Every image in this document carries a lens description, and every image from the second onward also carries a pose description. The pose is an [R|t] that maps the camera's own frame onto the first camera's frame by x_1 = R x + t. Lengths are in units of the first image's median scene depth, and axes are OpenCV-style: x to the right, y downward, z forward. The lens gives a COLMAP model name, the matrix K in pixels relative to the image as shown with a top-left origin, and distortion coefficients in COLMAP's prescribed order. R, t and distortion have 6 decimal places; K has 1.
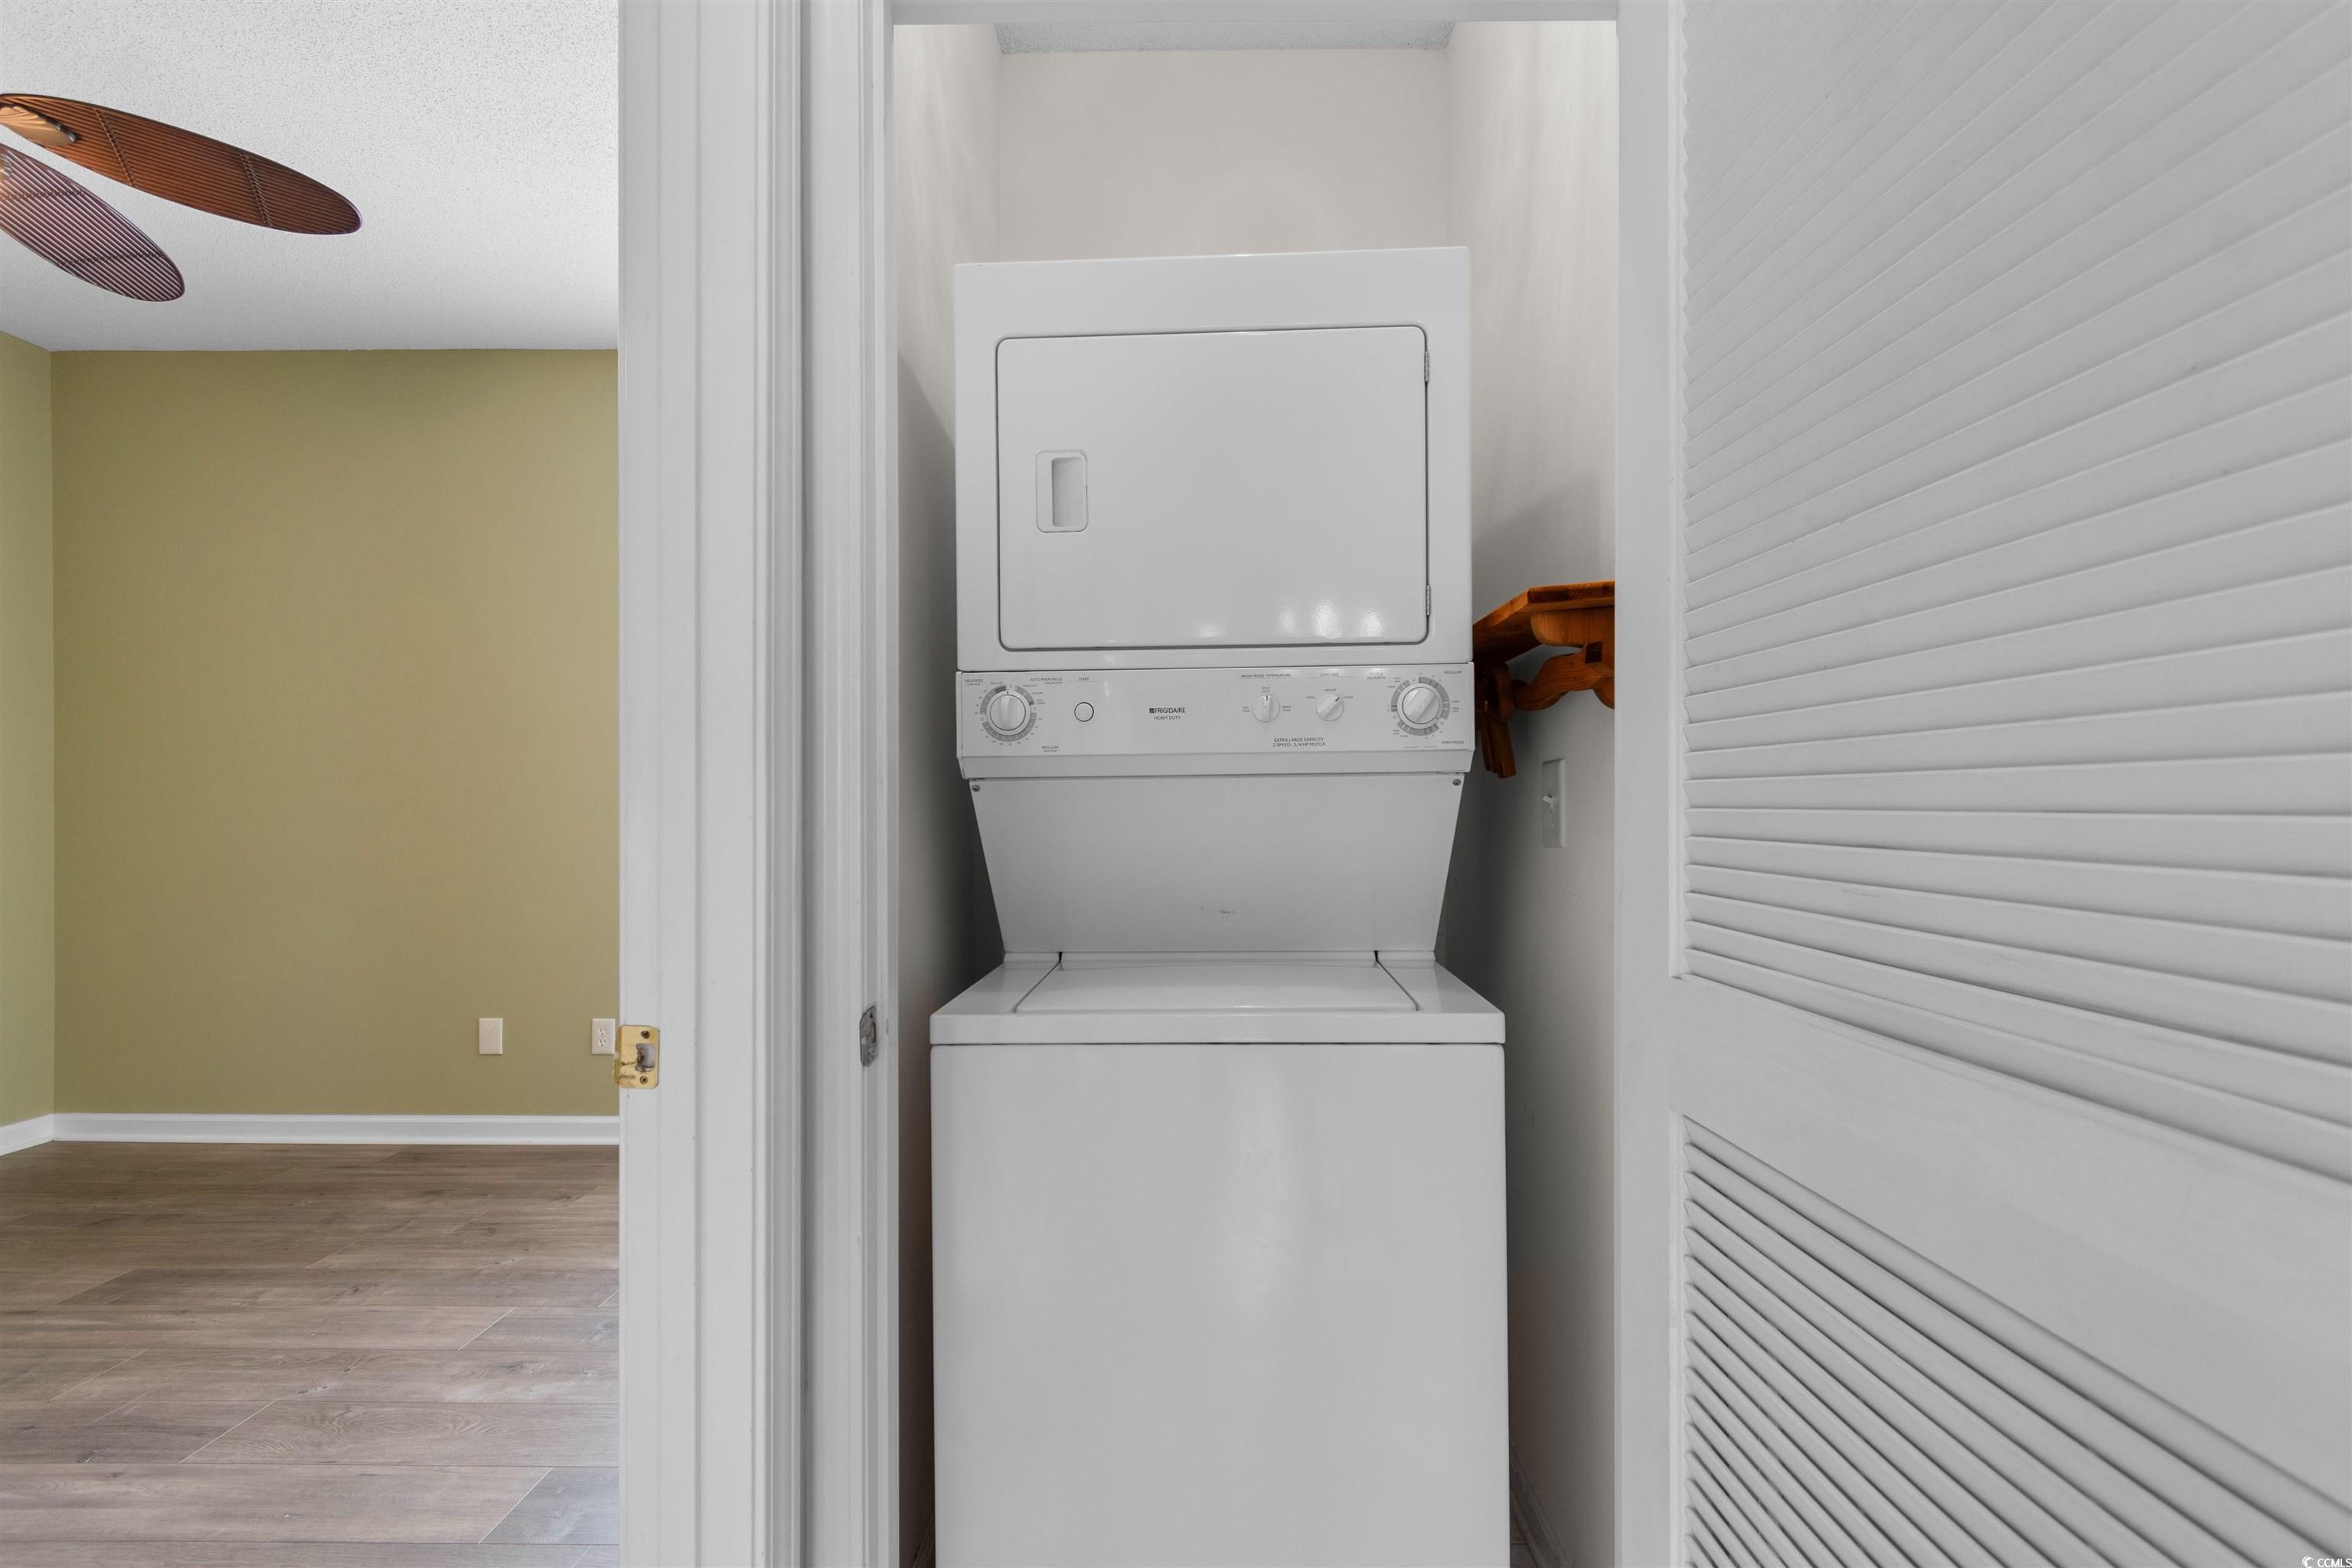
lens RADIAL K [[1047.4, 0, 1177.9], [0, 1047.4, 789.5], [0, 0, 1]] dist [0.007344, -0.002108]
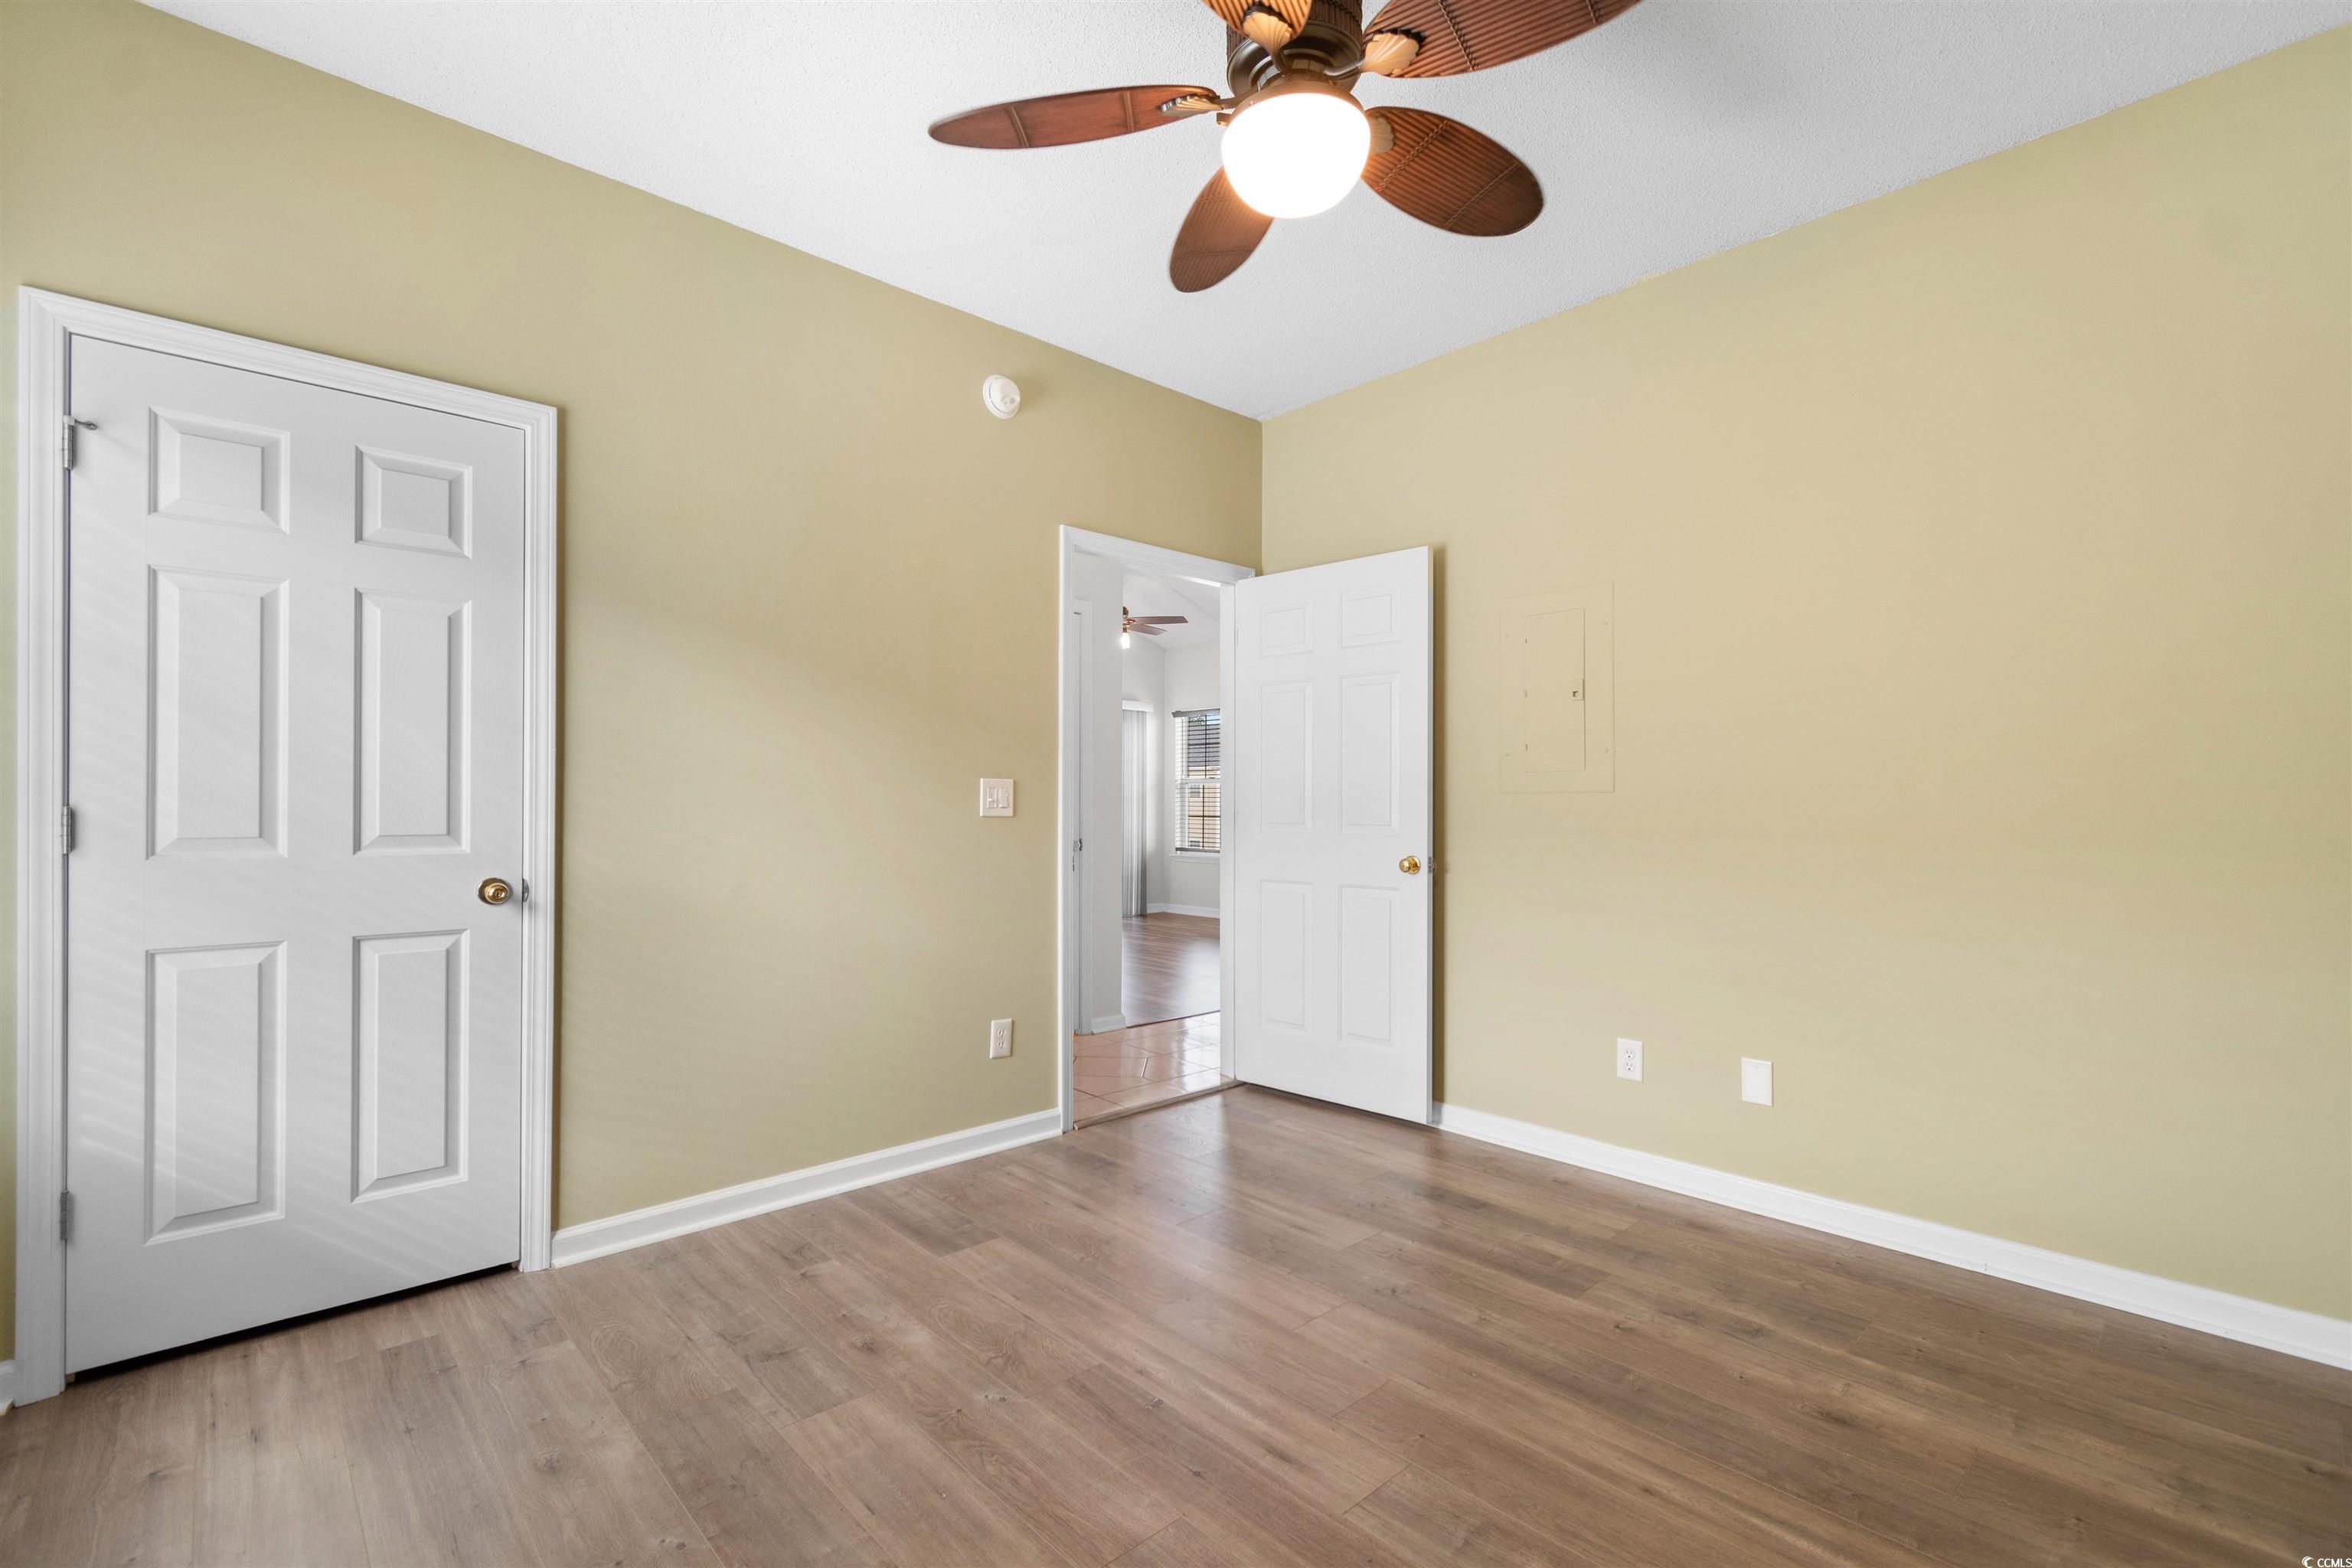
lens RADIAL K [[1047.4, 0, 1181.7], [0, 1047.4, 800.3], [0, 0, 1]] dist [0.007344, -0.002108]
pose [[-0.691946, -0.002586, 0.721945, -1.605946], [-0.014552, 0.999840, -0.010366, 0.030096], [-0.721803, -0.017678, -0.691873, 1.526388]]
